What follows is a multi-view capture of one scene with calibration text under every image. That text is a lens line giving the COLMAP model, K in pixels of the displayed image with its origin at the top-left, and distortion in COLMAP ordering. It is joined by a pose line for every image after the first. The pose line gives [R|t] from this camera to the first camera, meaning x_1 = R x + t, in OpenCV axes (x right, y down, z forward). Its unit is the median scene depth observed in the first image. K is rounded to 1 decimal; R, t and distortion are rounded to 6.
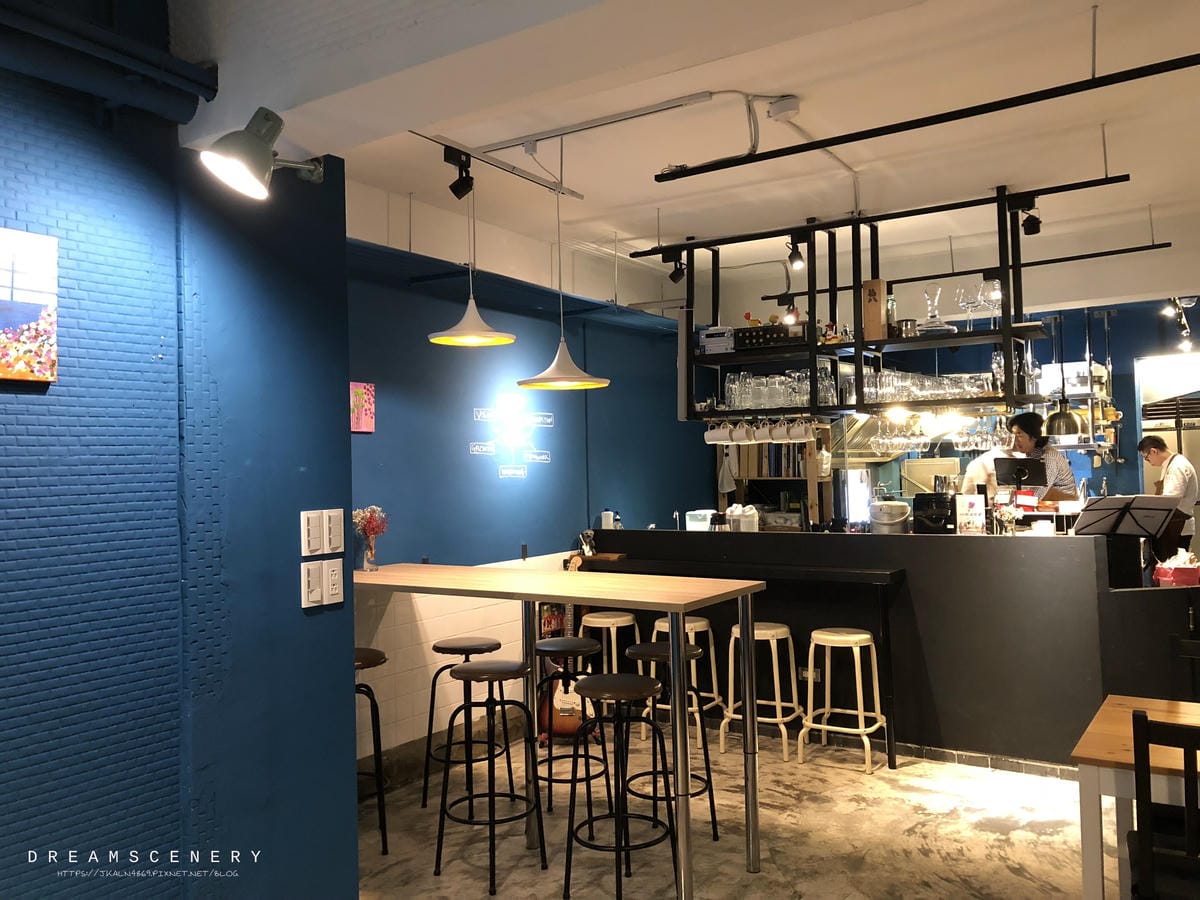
lens RADIAL K [[966.0, 0, 597.4], [0, 966.0, 452.4], [0, 0, 1]] dist [0.012919, -0.012982]
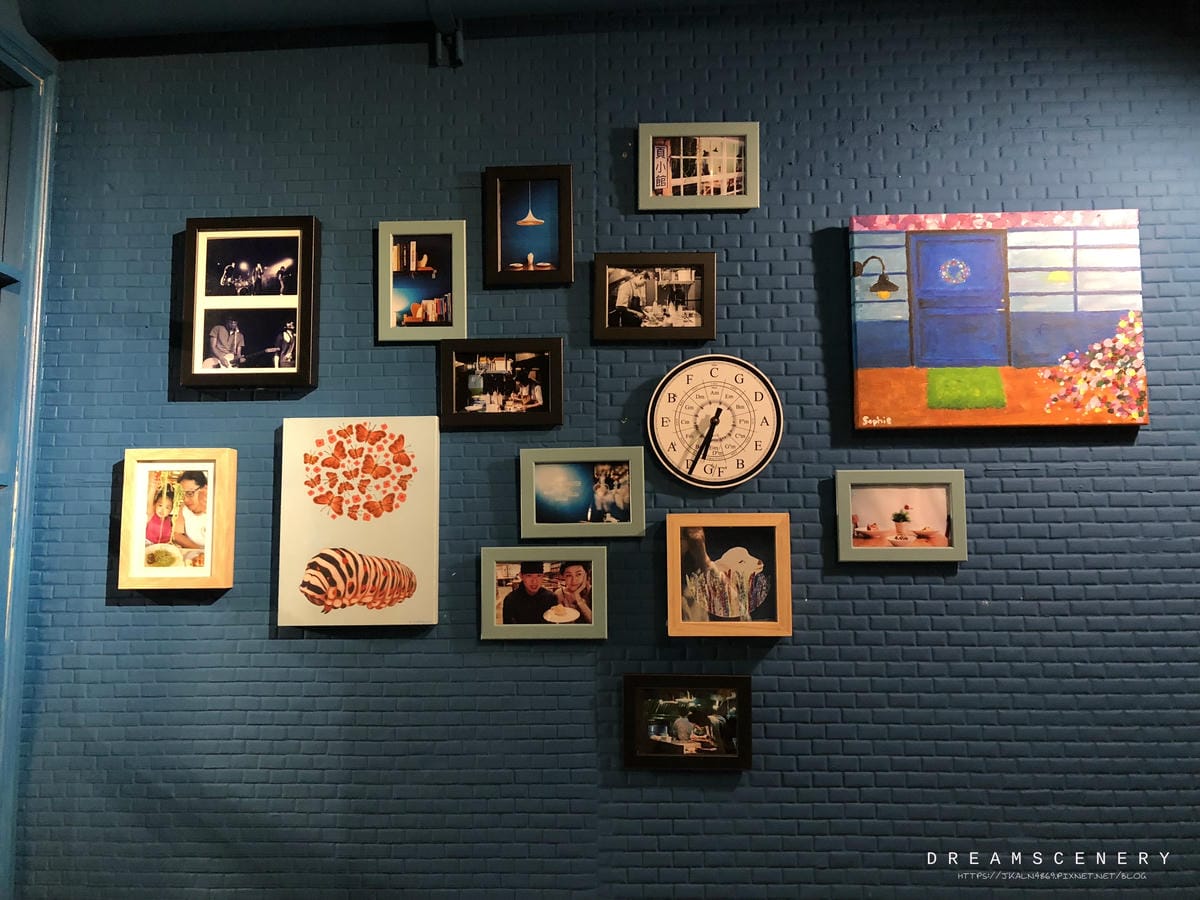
lens RADIAL K [[966.0, 0, 596.5], [0, 966.0, 453.1], [0, 0, 1]] dist [0.012919, -0.012982]
pose [[0.506118, -0.078110, -0.858920, -0.183671], [0.007601, 0.996256, -0.086121, 0.000804], [0.862431, 0.037058, 0.504816, 0.344312]]
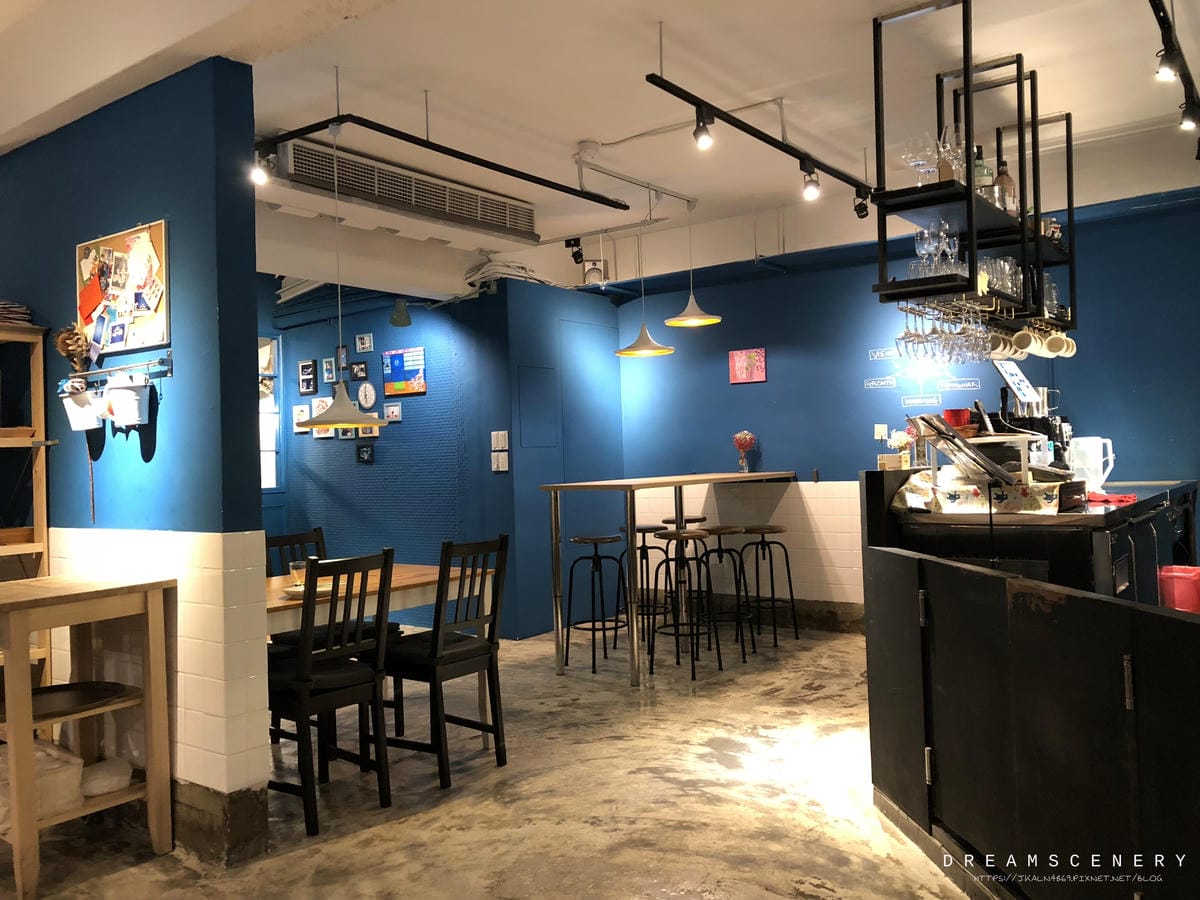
lens RADIAL K [[966.0, 0, 597.6], [0, 966.0, 445.7], [0, 0, 1]] dist [0.012919, -0.012982]
pose [[-0.057917, 0.010278, -0.998269, 2.640627], [0.048964, 0.998773, 0.007443, 0.113920], [0.997120, -0.048448, -0.058349, 1.753809]]
